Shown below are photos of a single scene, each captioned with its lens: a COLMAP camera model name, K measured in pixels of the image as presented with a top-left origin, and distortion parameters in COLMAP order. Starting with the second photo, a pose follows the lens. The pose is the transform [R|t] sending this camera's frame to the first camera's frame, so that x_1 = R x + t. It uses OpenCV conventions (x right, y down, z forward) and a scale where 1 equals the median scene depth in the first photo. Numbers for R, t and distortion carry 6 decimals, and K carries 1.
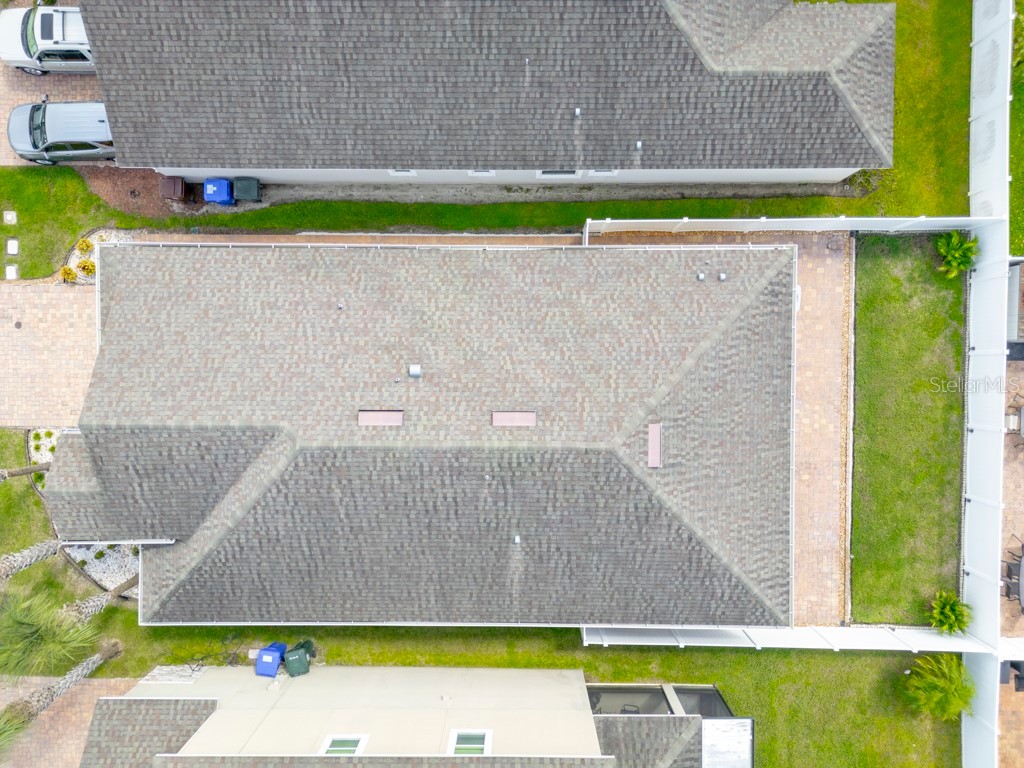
lens RADIAL K [[717.4, 0, 509.7], [0, 717.4, 385.7], [0, 0, 1]] dist [0.066379, -0.064363]
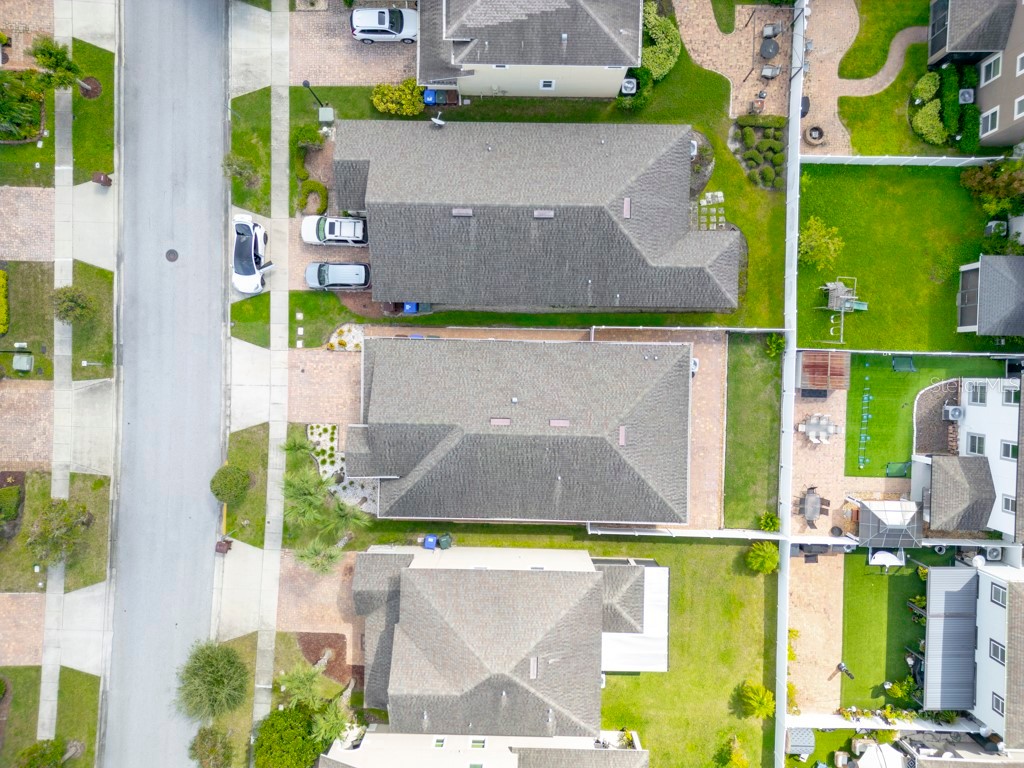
lens RADIAL K [[715.9, 0, 509.7], [0, 715.9, 386.4], [0, 0, 1]] dist [0.114837, -0.064213]
pose [[0.999886, 0.014998, 0.001727, -0.127907], [-0.015000, 0.999887, 0.001313, -0.055981], [-0.001707, -0.001339, 0.999998, -1.016181]]
